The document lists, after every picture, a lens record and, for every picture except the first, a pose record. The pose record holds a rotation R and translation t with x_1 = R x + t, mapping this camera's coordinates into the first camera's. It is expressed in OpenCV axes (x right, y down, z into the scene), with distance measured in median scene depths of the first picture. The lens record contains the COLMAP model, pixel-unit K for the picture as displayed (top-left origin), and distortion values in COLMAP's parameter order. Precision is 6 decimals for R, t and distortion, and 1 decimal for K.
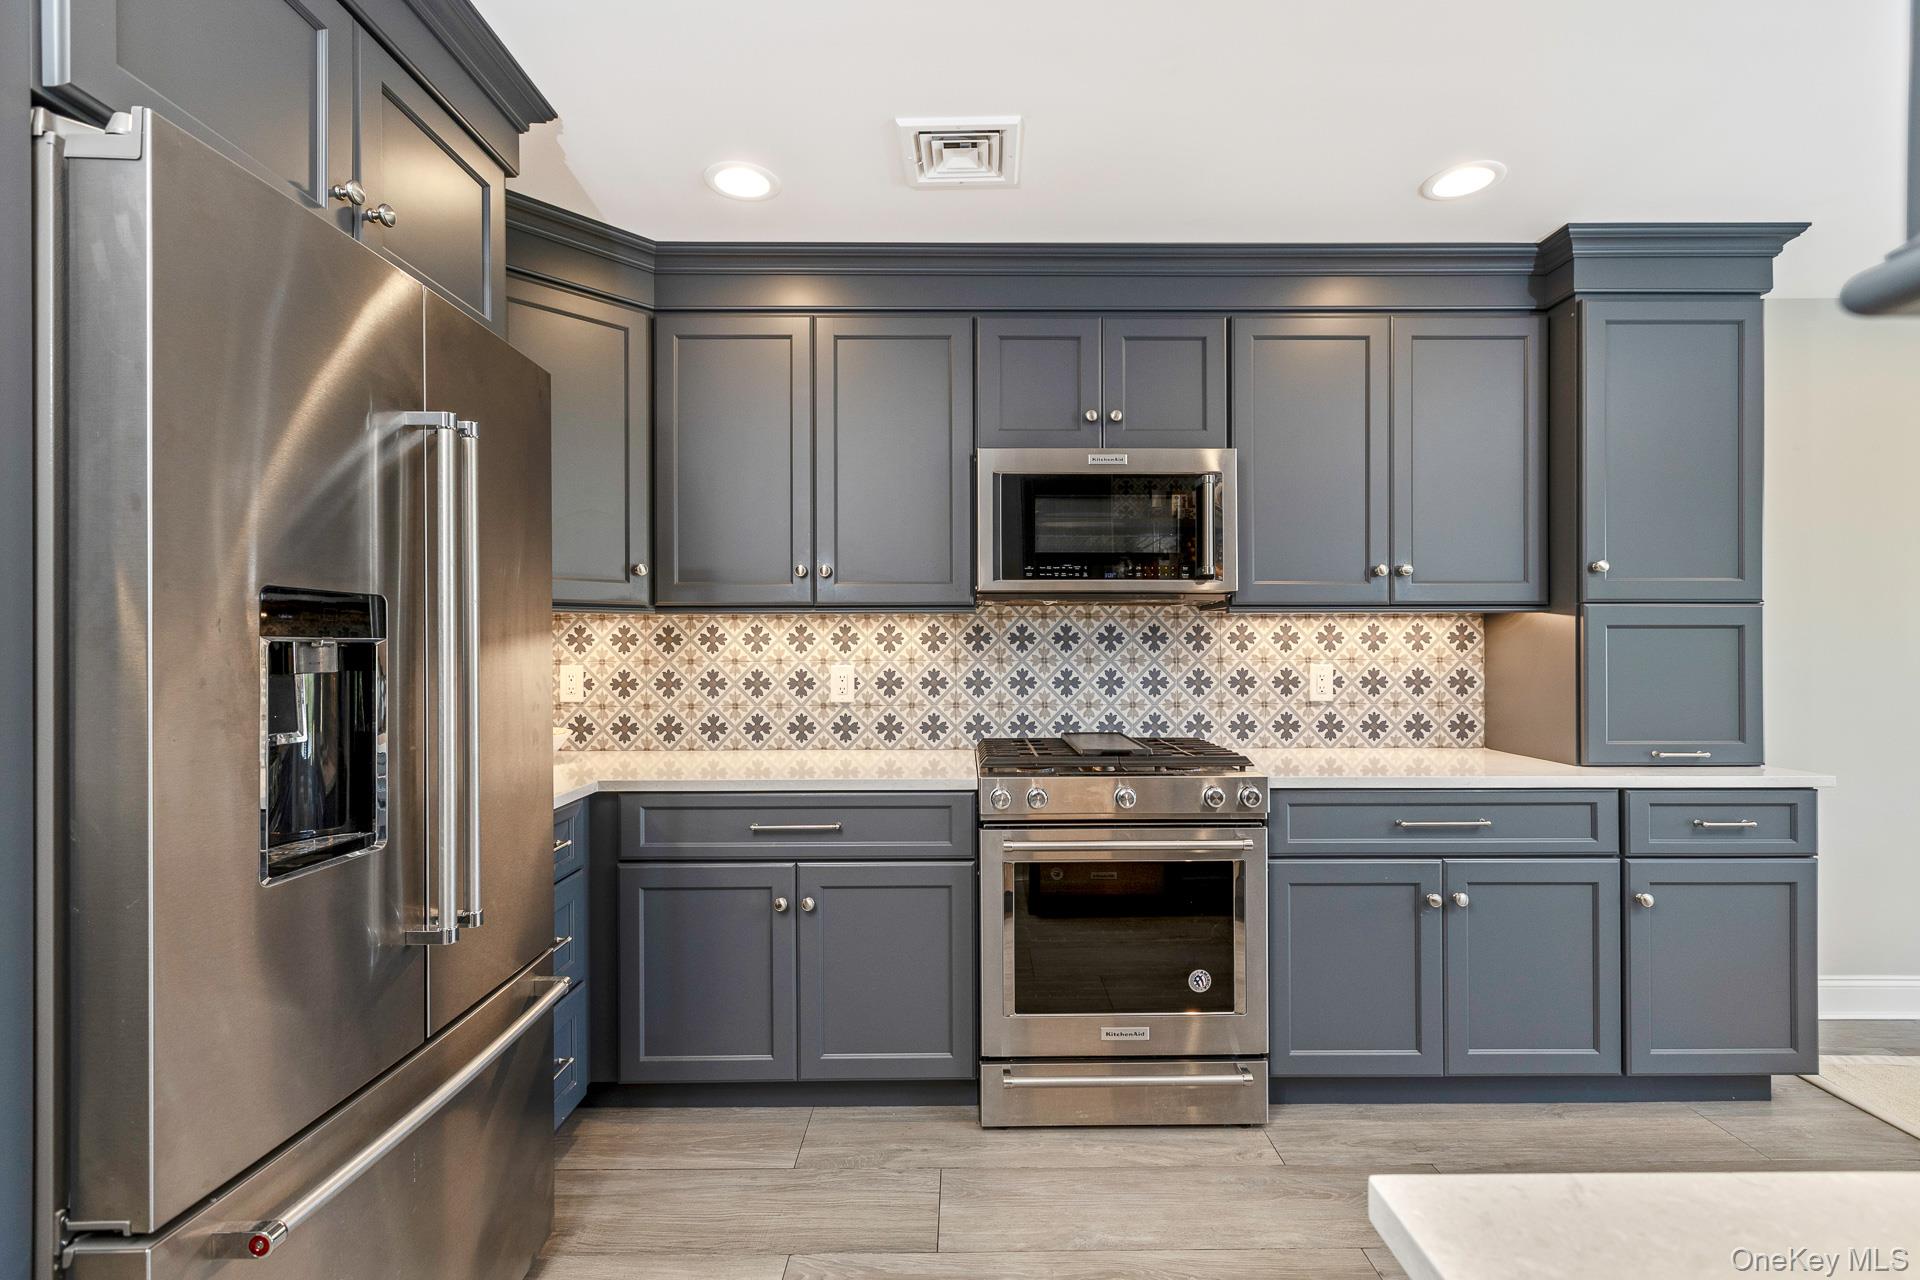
lens RADIAL K [[853.9, 0, 966.3], [0, 853.9, 639.1], [0, 0, 1]] dist [-0.002286, -0.000190]
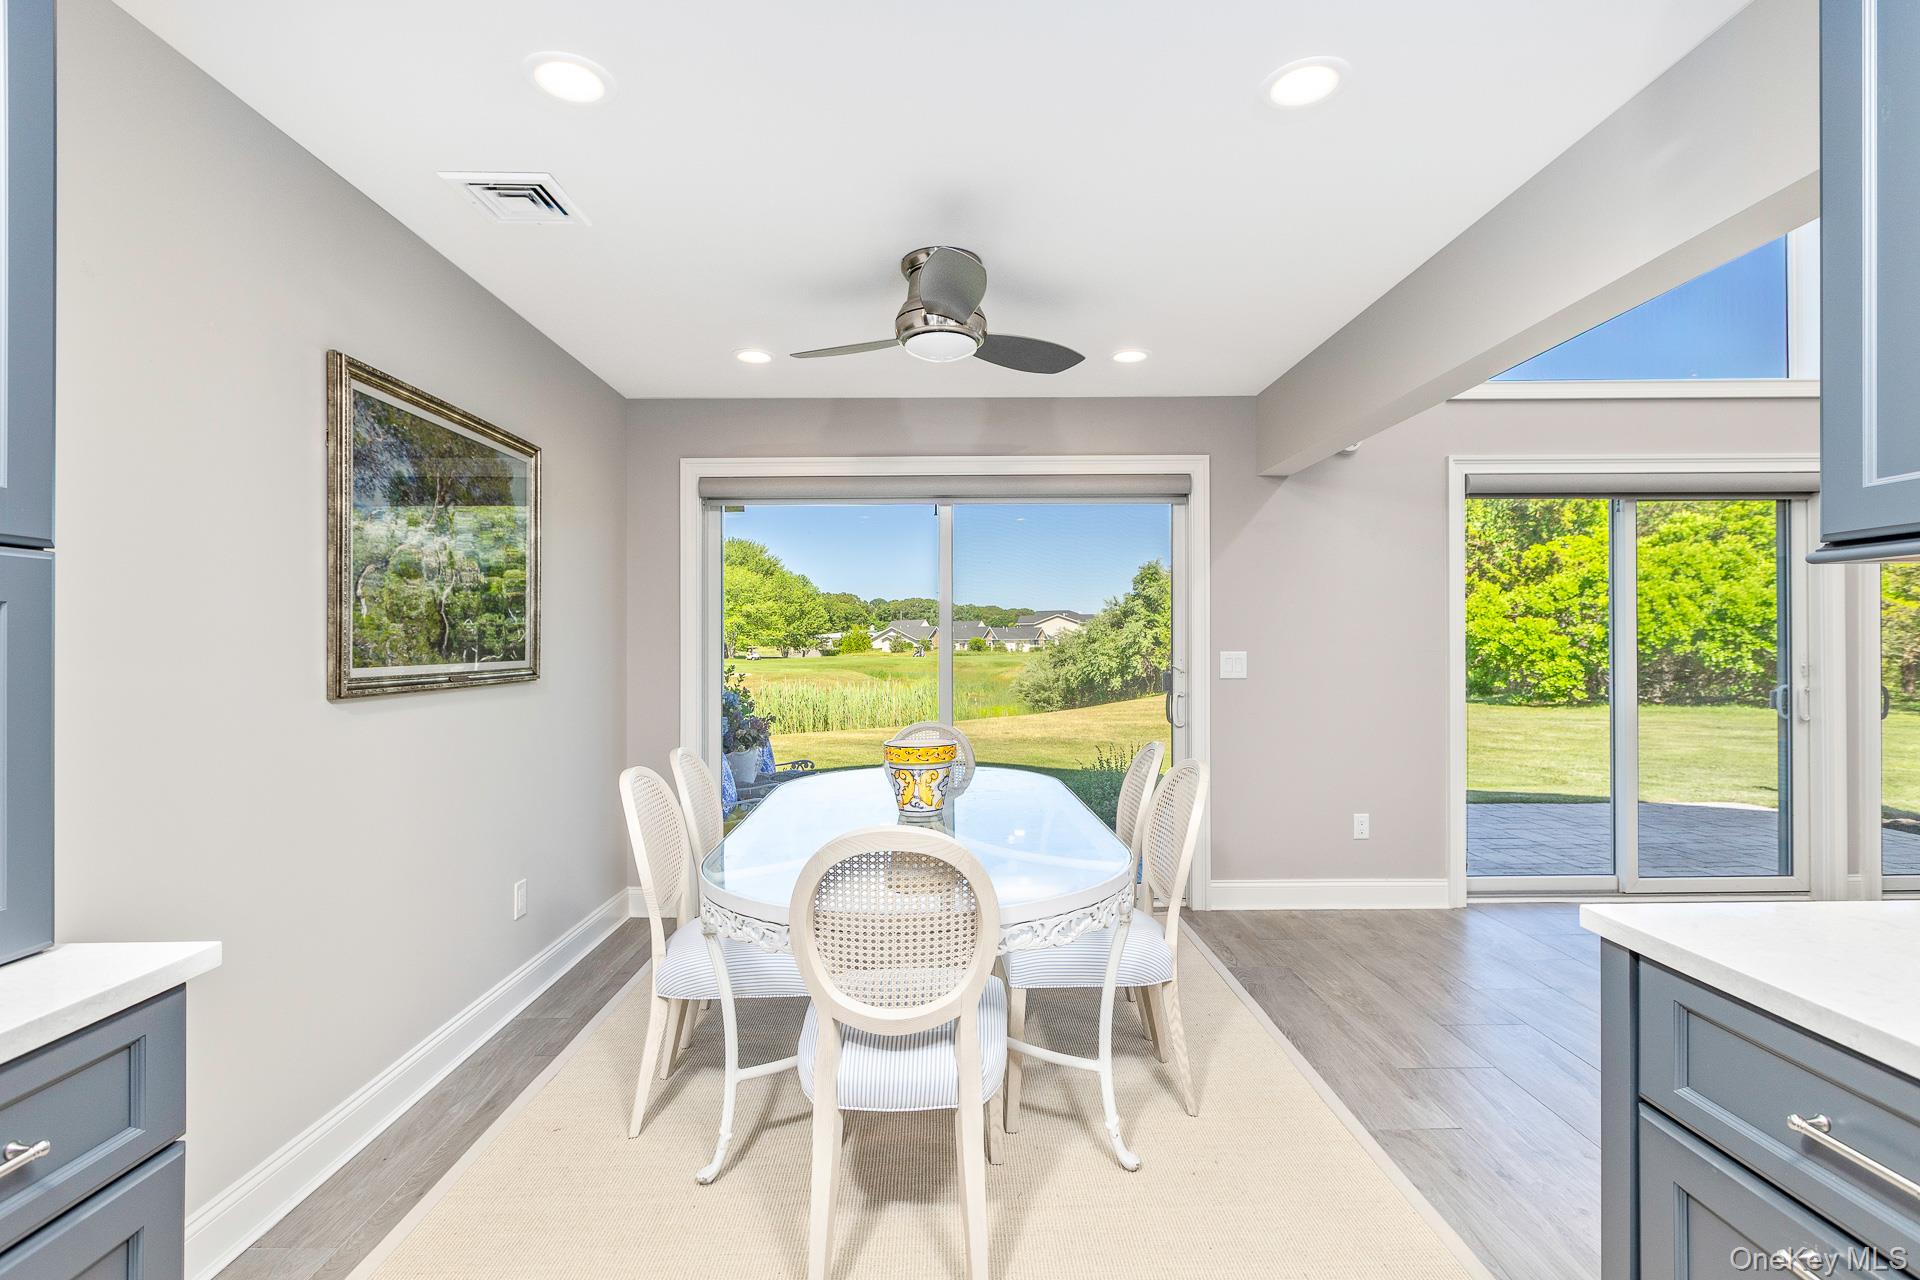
lens RADIAL K [[917.0, 0, 917.1], [0, 917.0, 638.1], [0, 0, 1]] dist [0.002502, 0.000320]
pose [[0.034763, 0.004724, 0.999384, 0.435254], [0.010685, 0.999930, -0.005098, 0.005707], [-0.999338, 0.010855, 0.034710, 0.487157]]
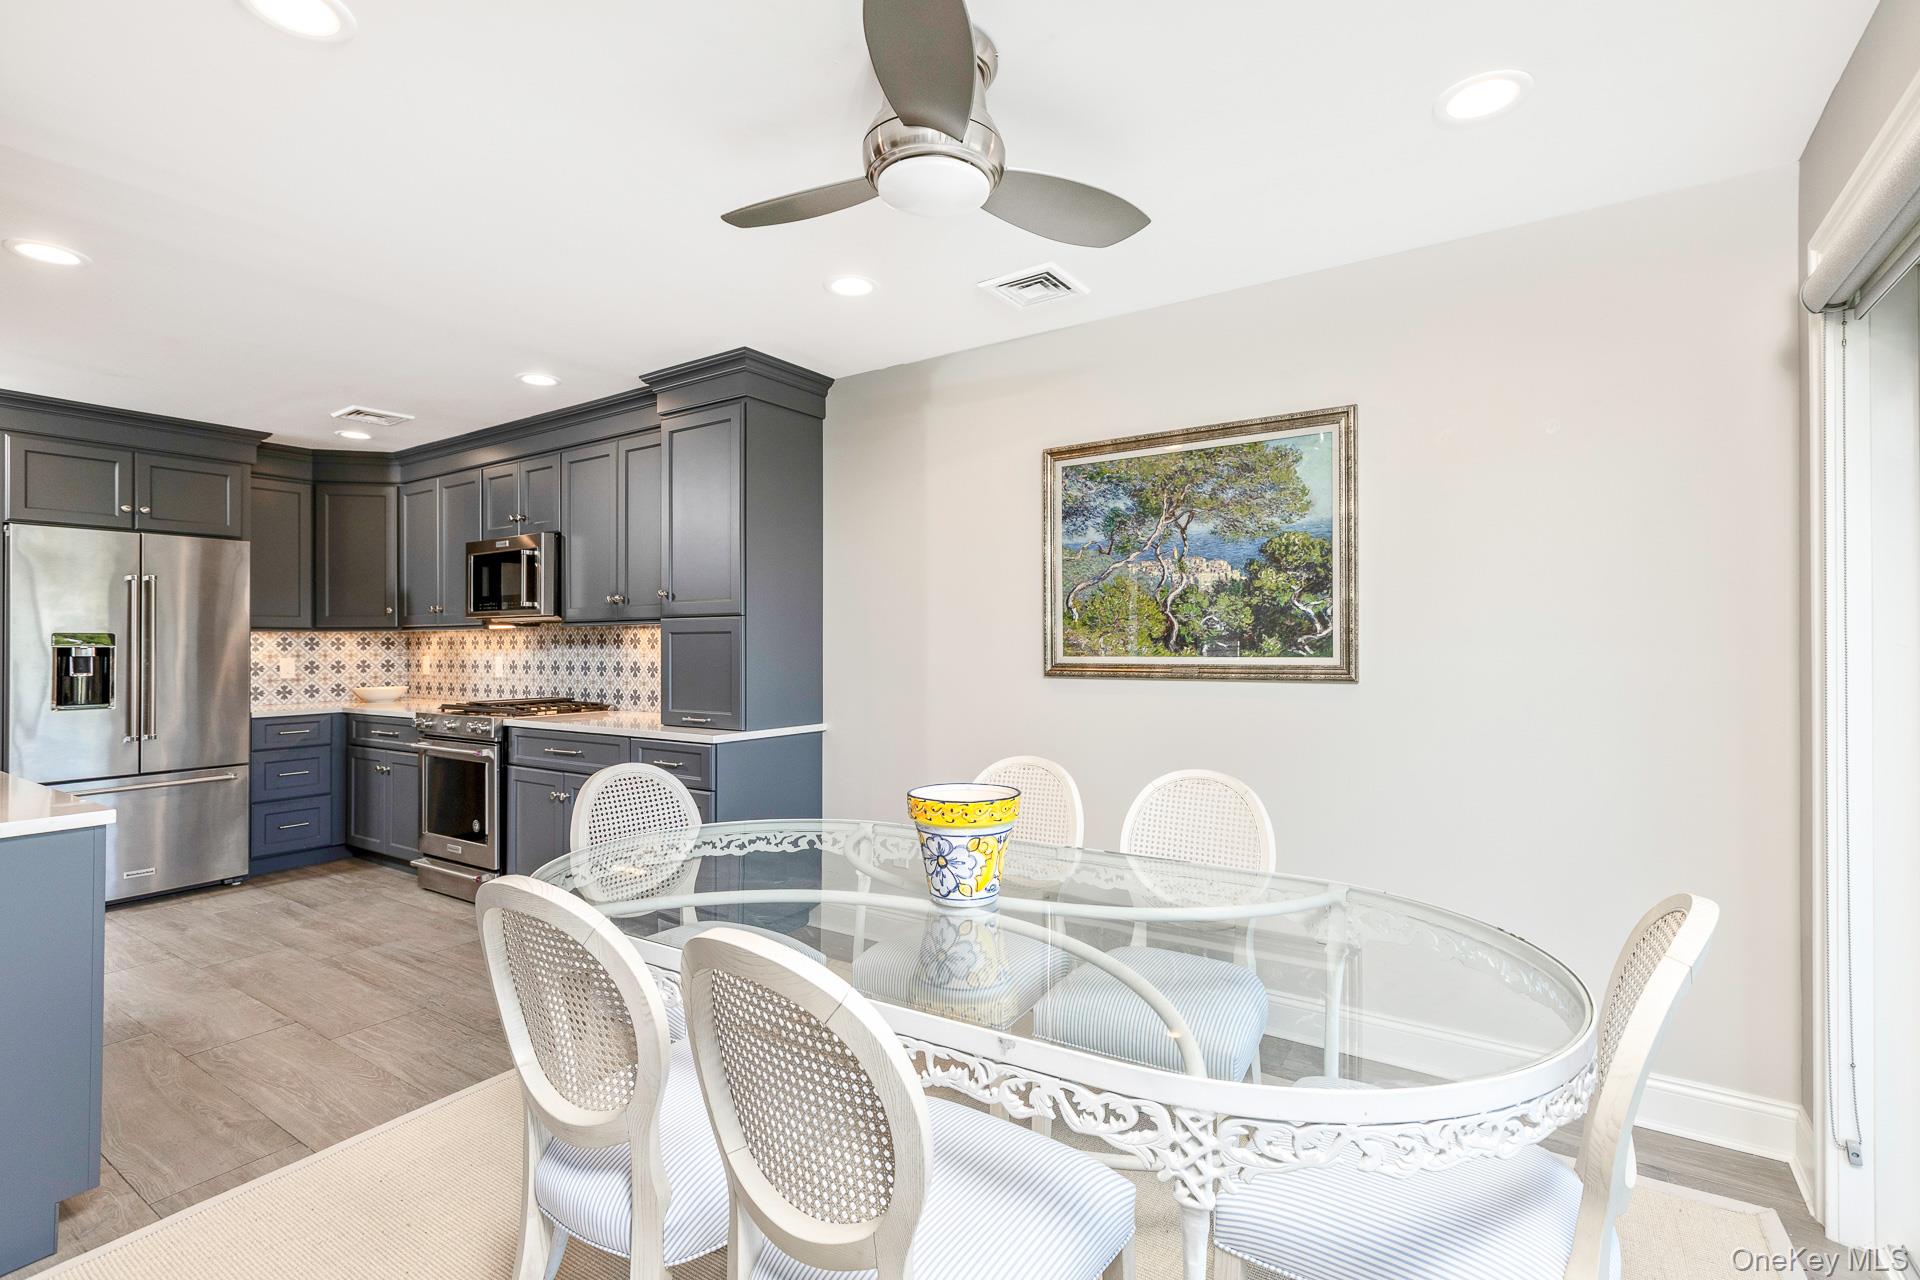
lens RADIAL K [[890.2, 0, 961.1], [0, 890.2, 618.9], [0, 0, 1]] dist [0.000747, 0.000013]
pose [[0.823468, -0.018917, -0.567047, 1.754643], [0.010555, 0.999782, -0.018025, -0.006171], [0.567265, 0.008858, 0.823488, -0.010256]]
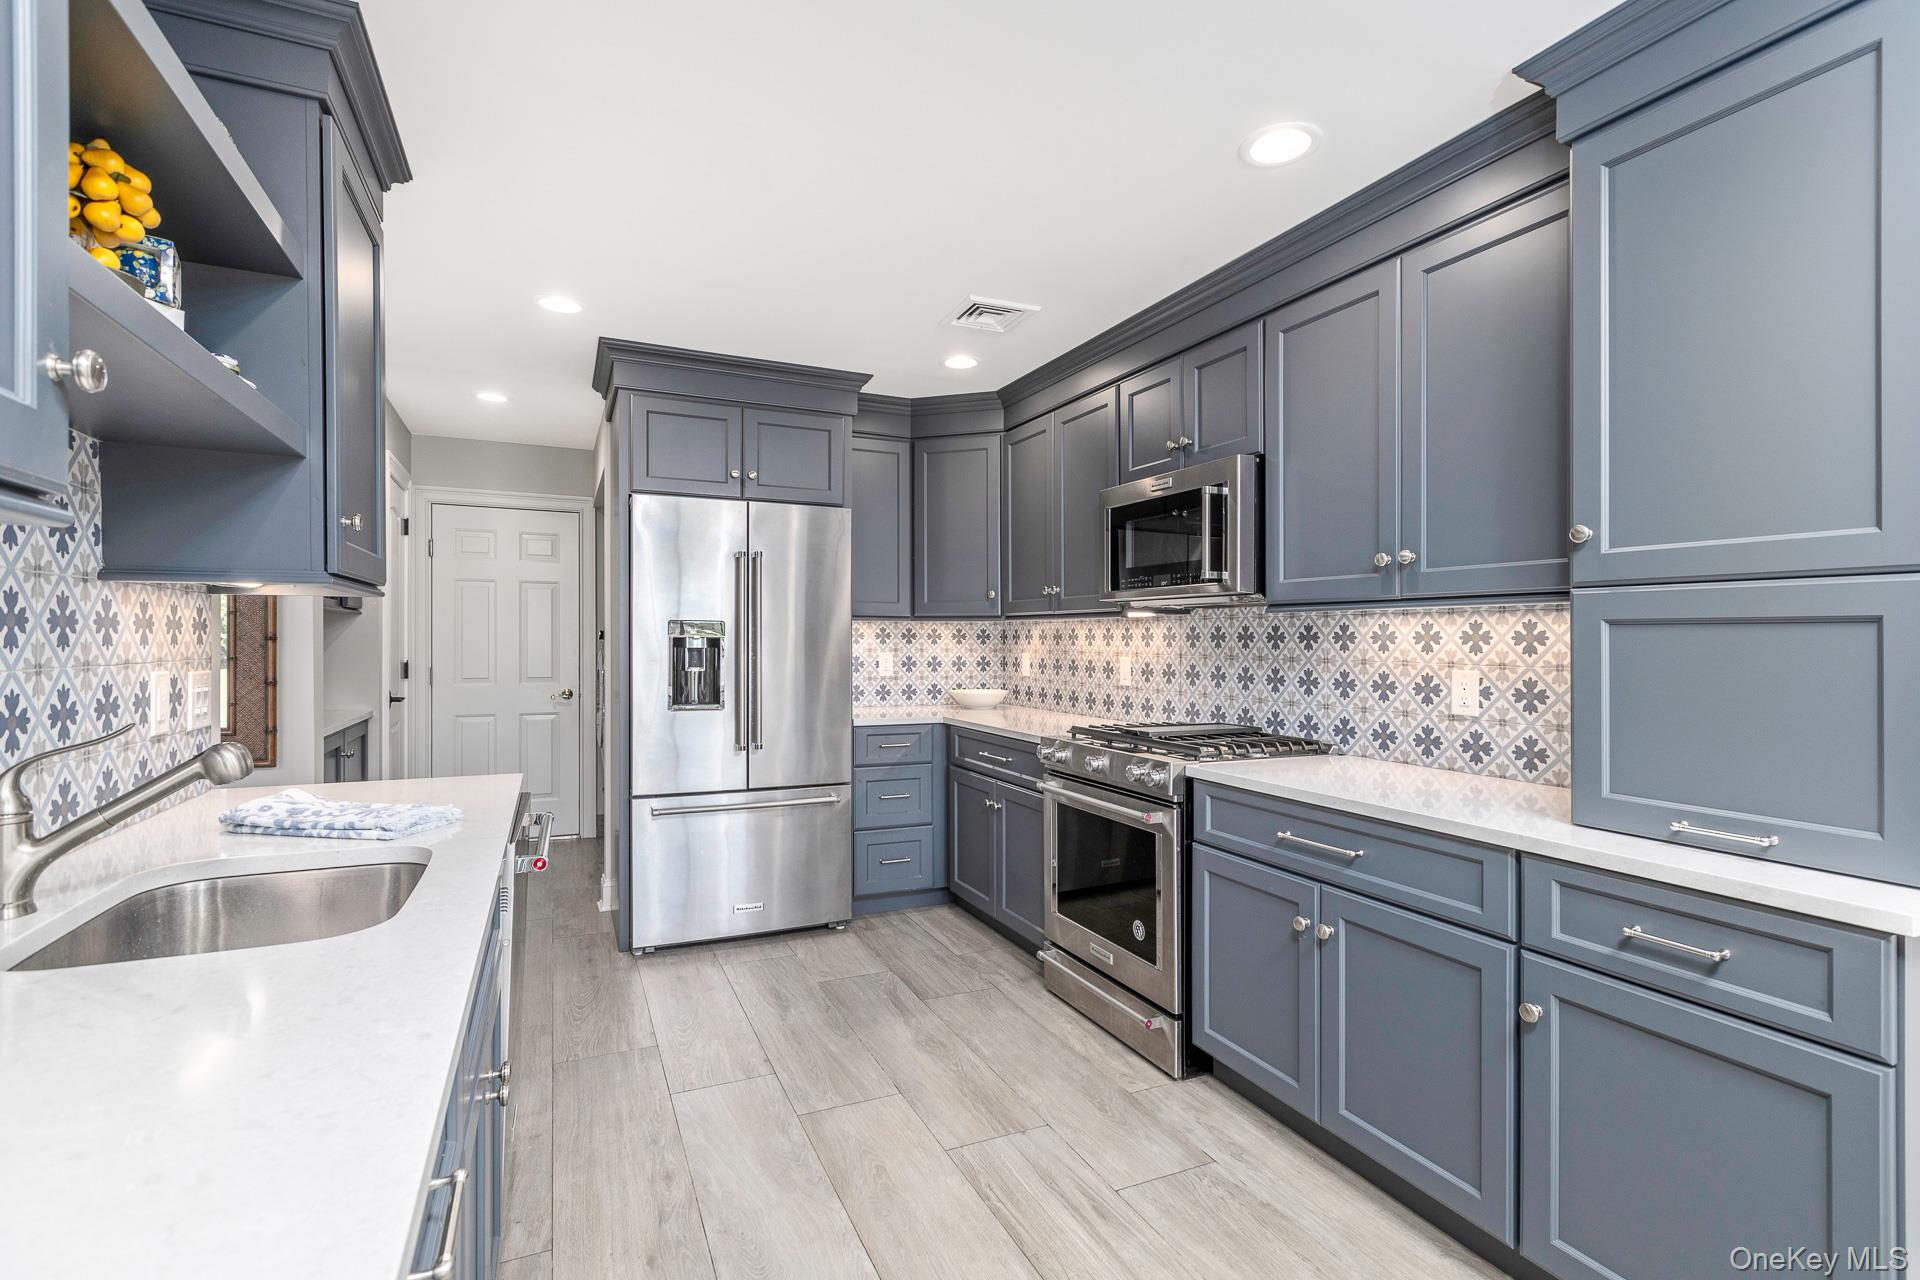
lens RADIAL K [[890.2, 0, 961.1], [0, 890.2, 618.9], [0, 0, 1]] dist [0.000747, 0.000013]
pose [[0.408303, -0.015210, -0.912720, 1.002375], [0.000942, 0.999868, -0.016241, -0.006325], [0.912846, 0.005771, 0.408263, 0.210803]]
